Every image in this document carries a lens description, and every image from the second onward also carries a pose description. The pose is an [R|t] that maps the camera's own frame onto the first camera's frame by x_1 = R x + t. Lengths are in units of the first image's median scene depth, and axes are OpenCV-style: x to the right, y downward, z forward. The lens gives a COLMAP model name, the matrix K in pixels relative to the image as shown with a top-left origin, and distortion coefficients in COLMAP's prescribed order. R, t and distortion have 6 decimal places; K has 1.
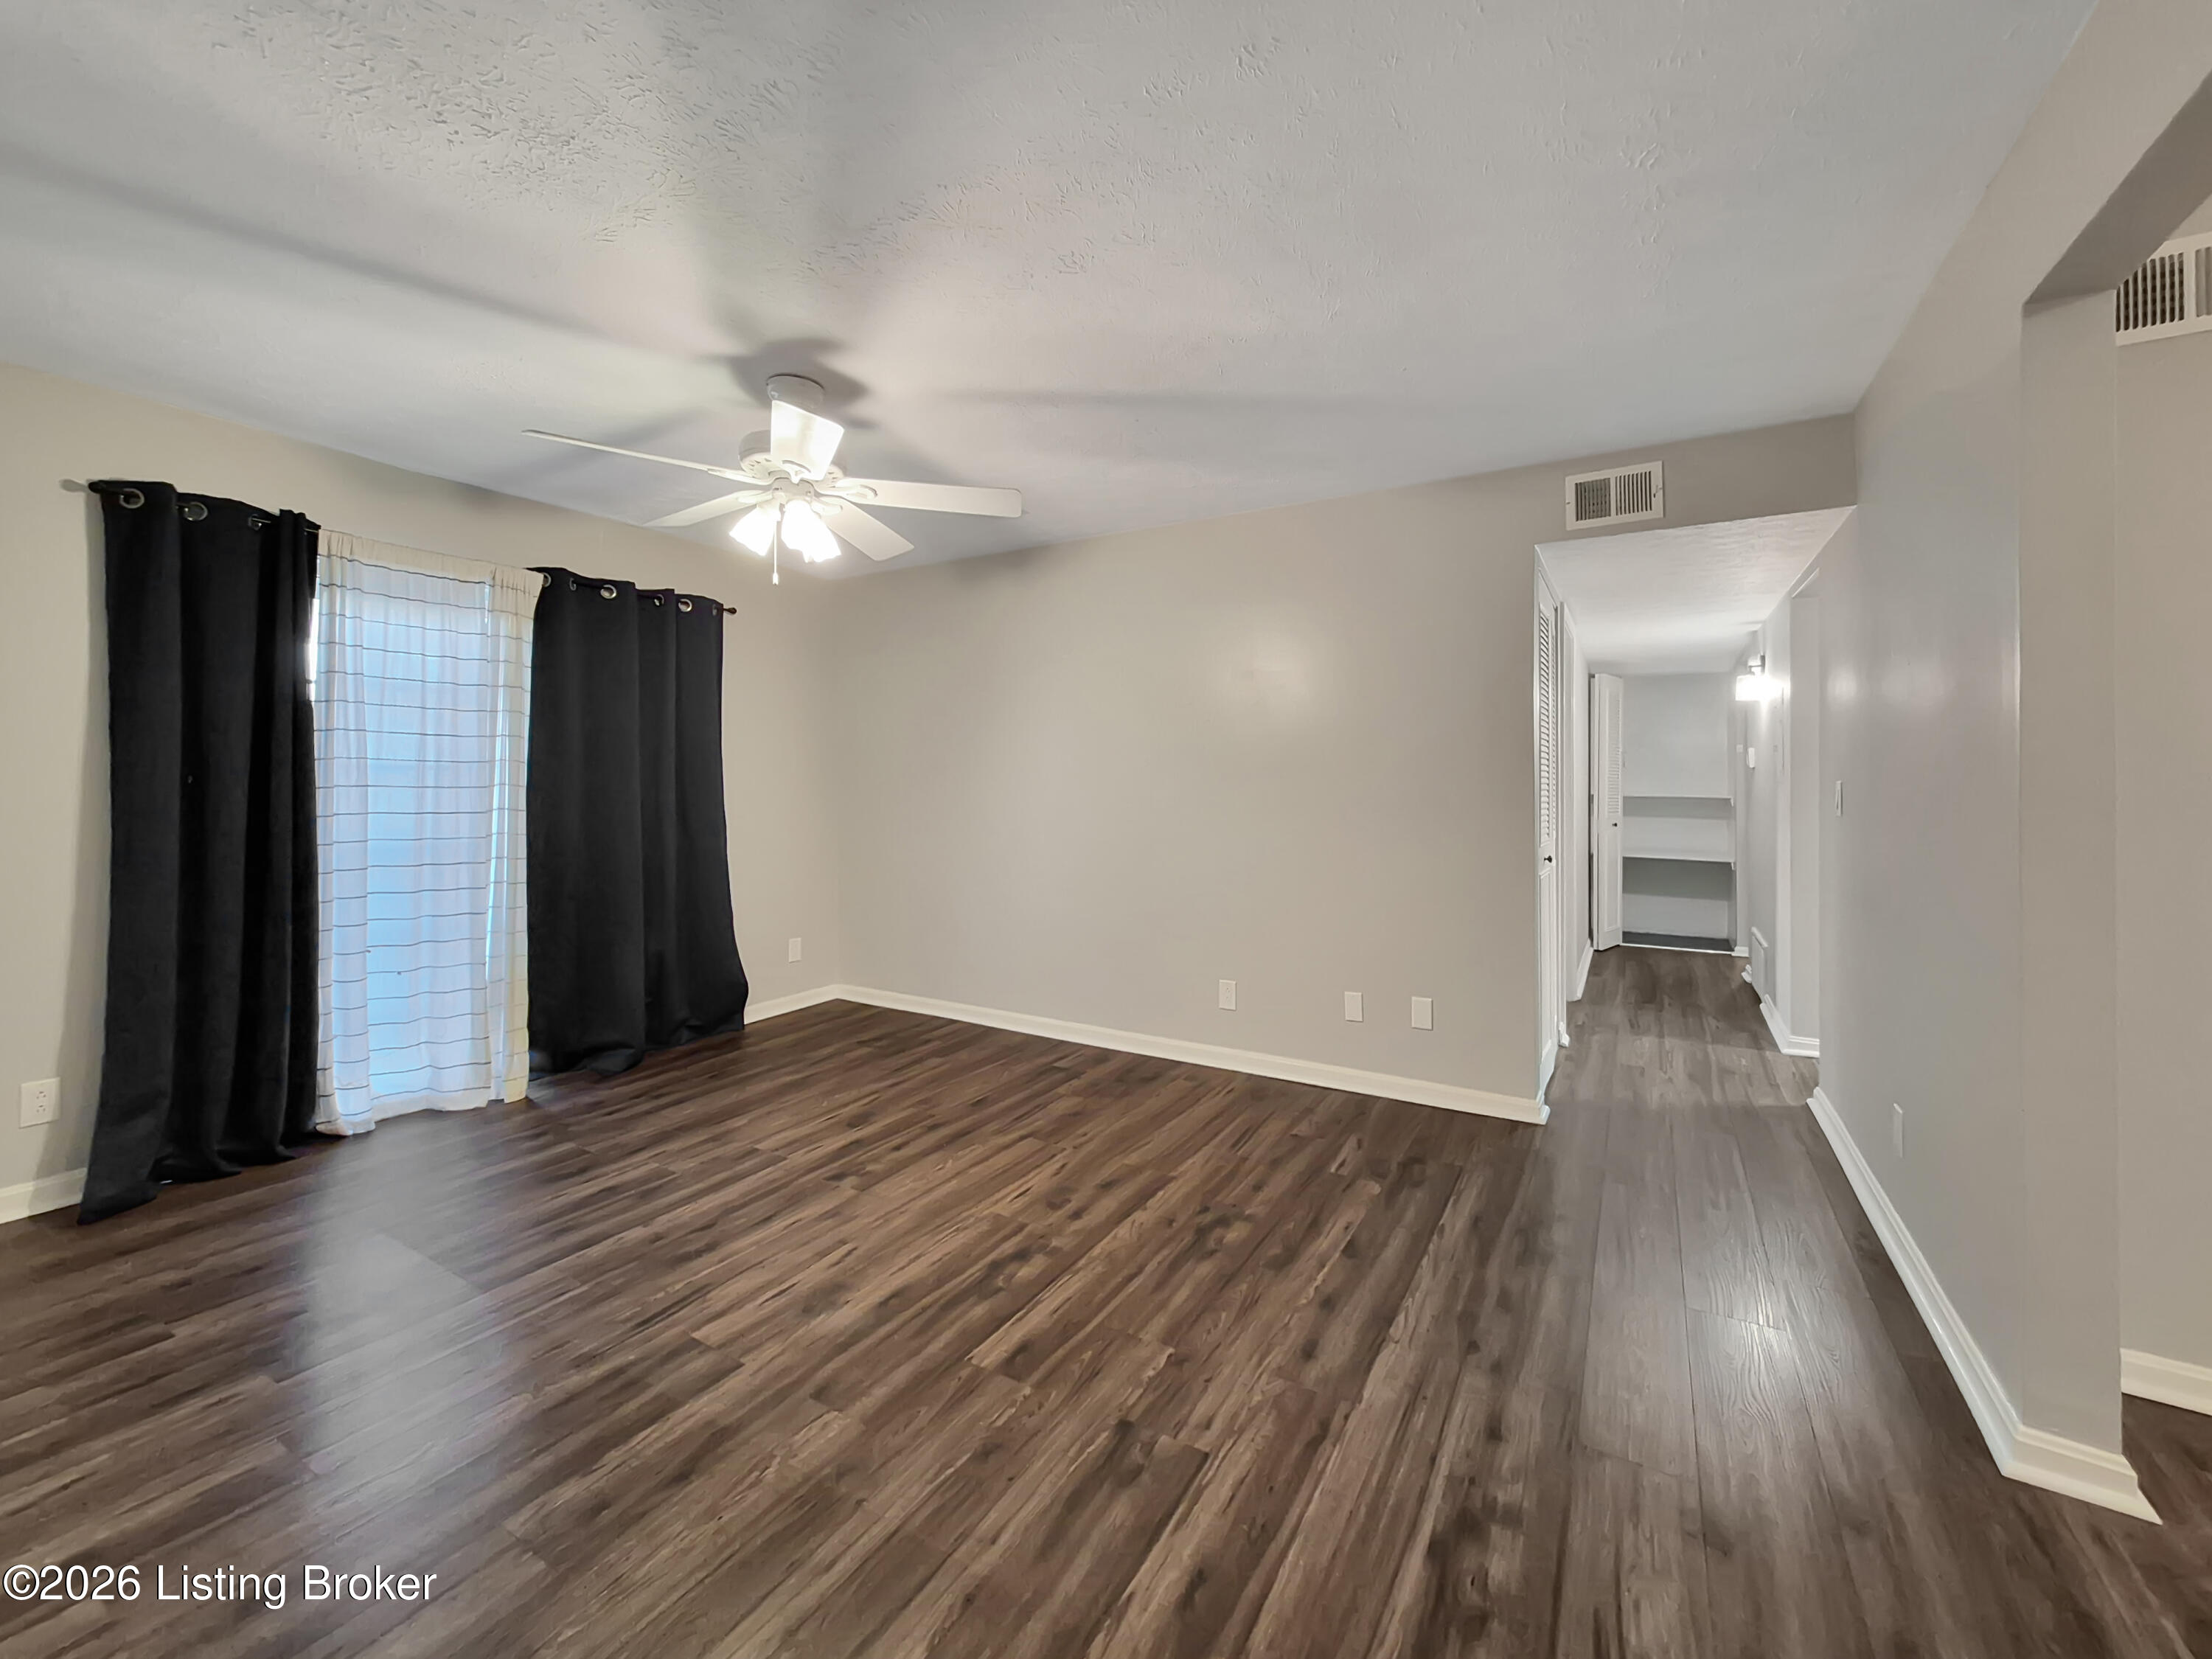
lens RADIAL K [[894.7, 0, 1104.3], [0, 894.7, 775.5], [0, 0, 1]] dist [0.000790, -0.000233]
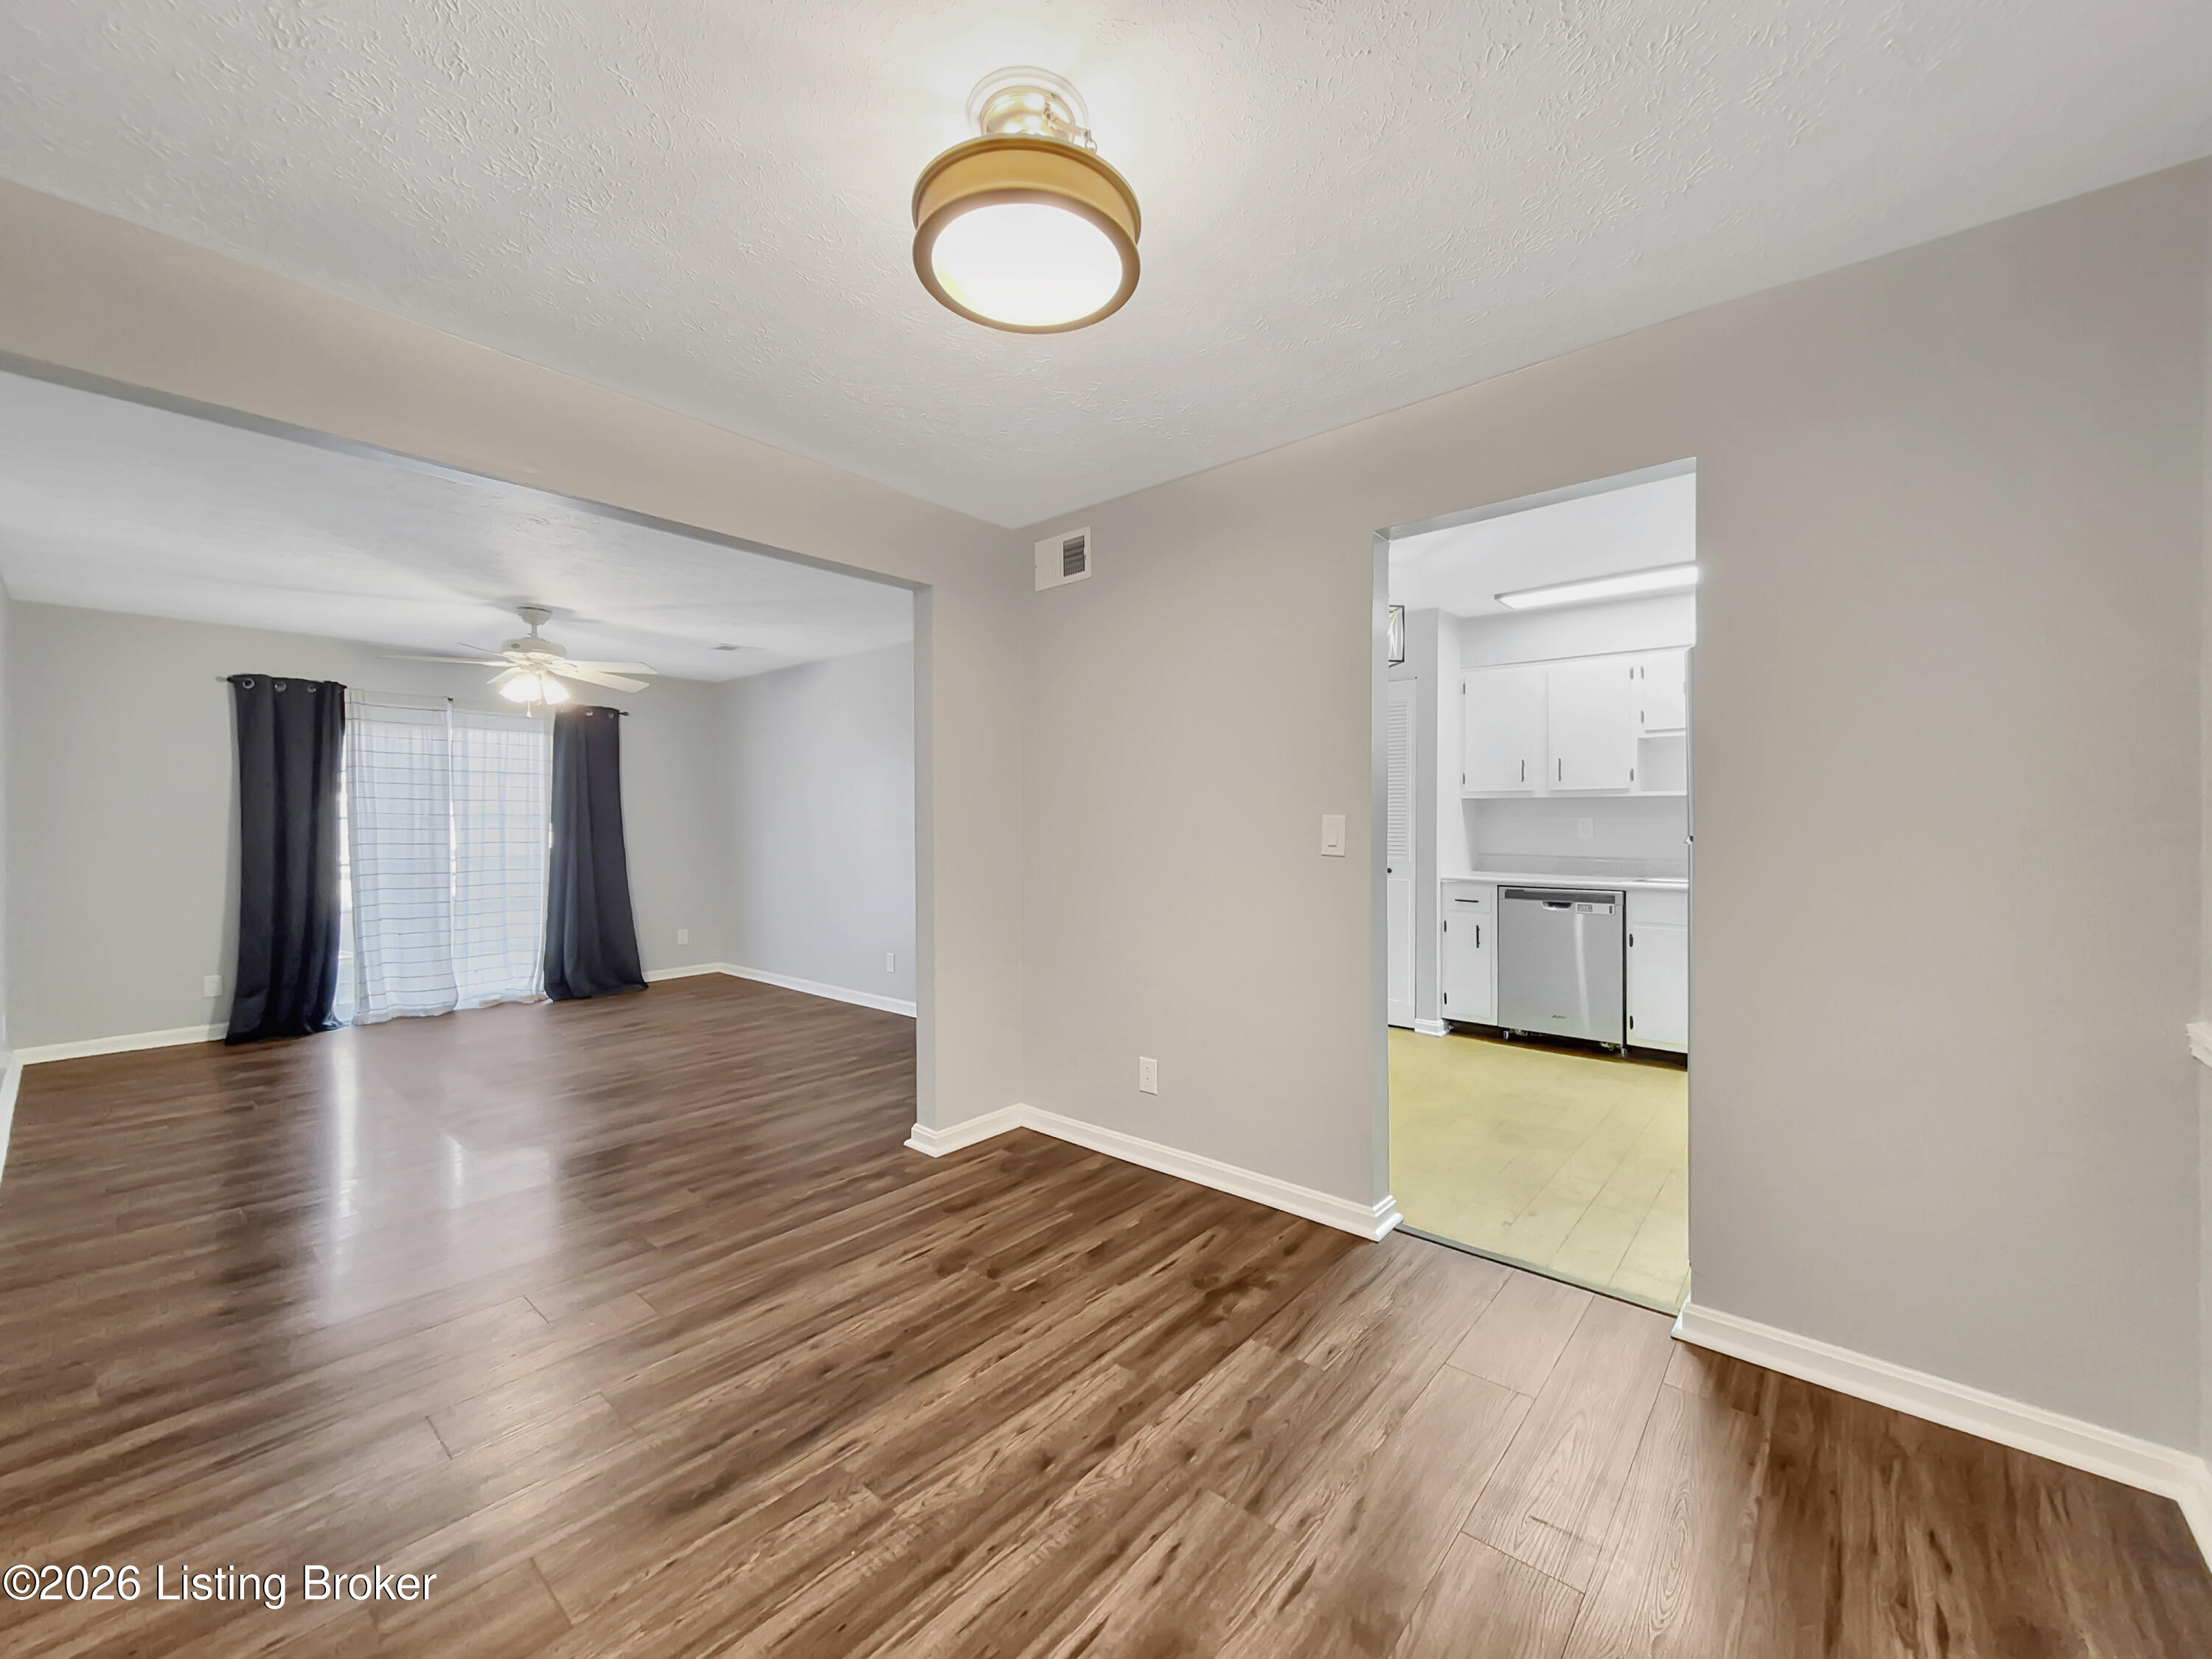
lens RADIAL K [[881.5, 0, 1116.0], [0, 881.5, 824.8], [0, 0, 1]] dist [0.001249, -0.000491]
pose [[0.984962, -0.010936, -0.172423, 1.092441], [0.012520, 0.999889, 0.008104, 0.008130], [0.172315, -0.010141, 0.984990, -0.565580]]
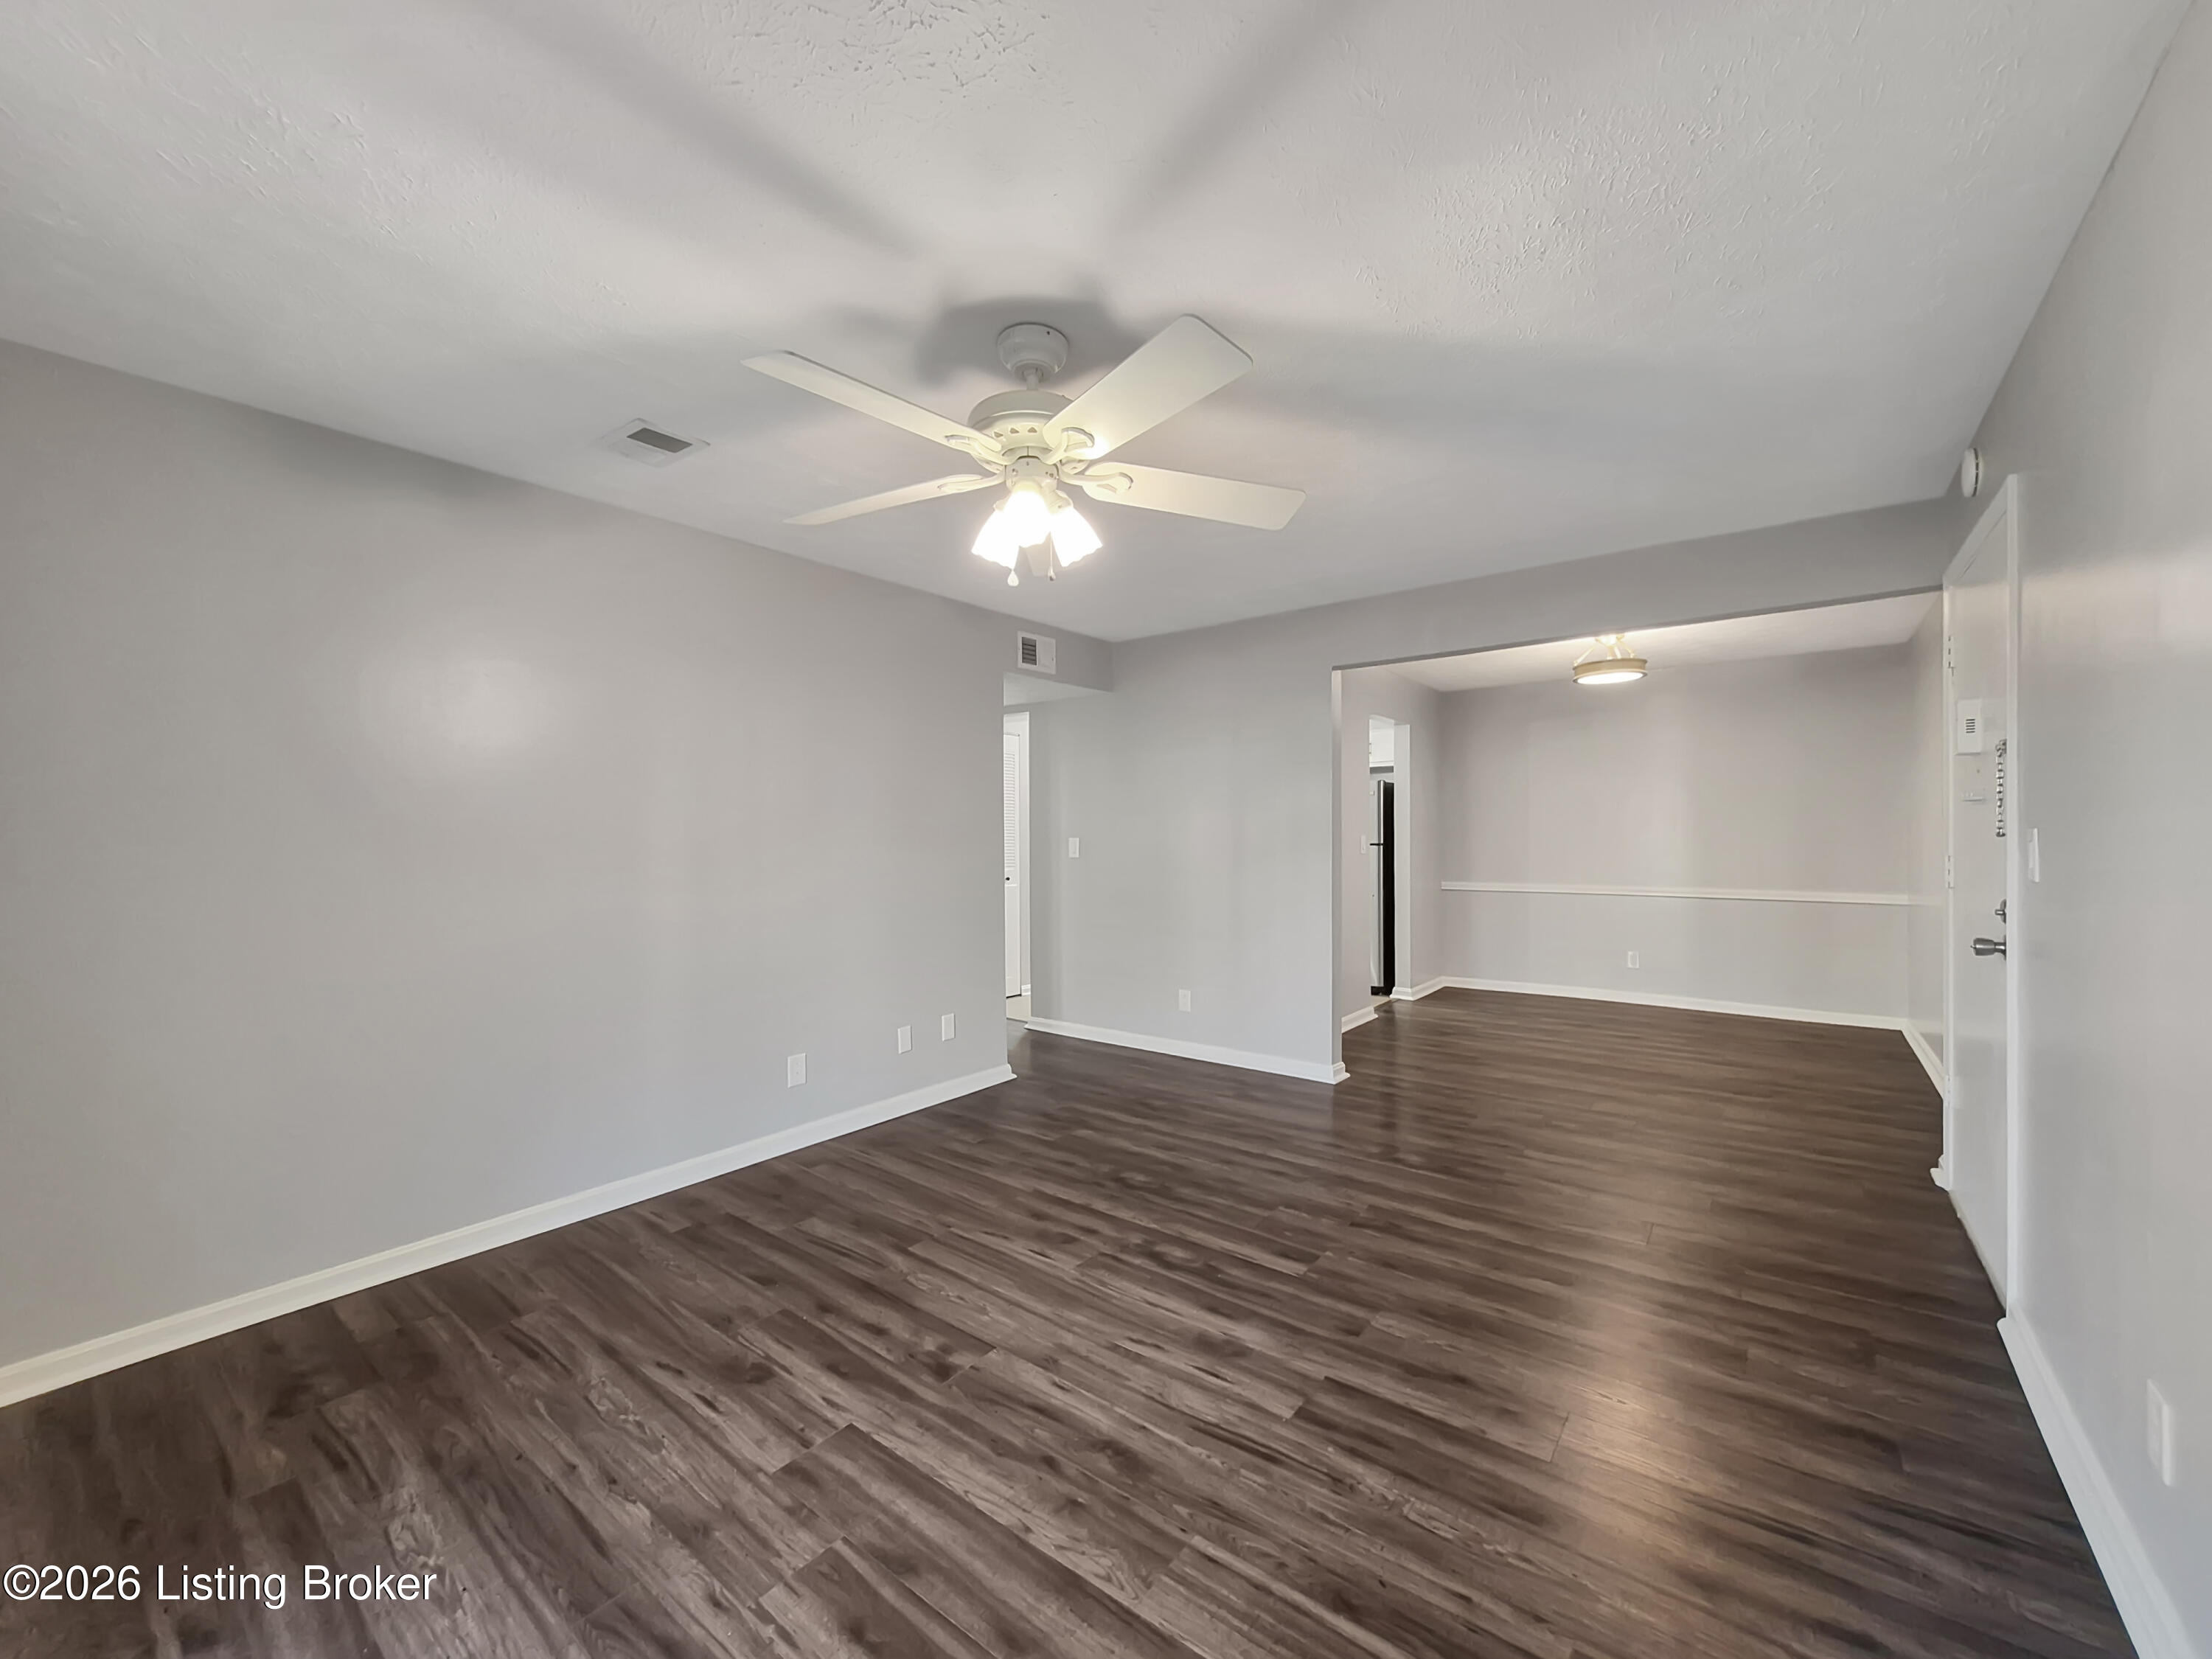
lens RADIAL K [[881.5, 0, 1116.0], [0, 881.5, 824.8], [0, 0, 1]] dist [0.001249, -0.000491]
pose [[0.117410, 0.004230, 0.993075, -1.060141], [0.005577, 0.999972, -0.004919, -0.009210], [-0.993068, 0.006116, 0.117383, 0.790662]]
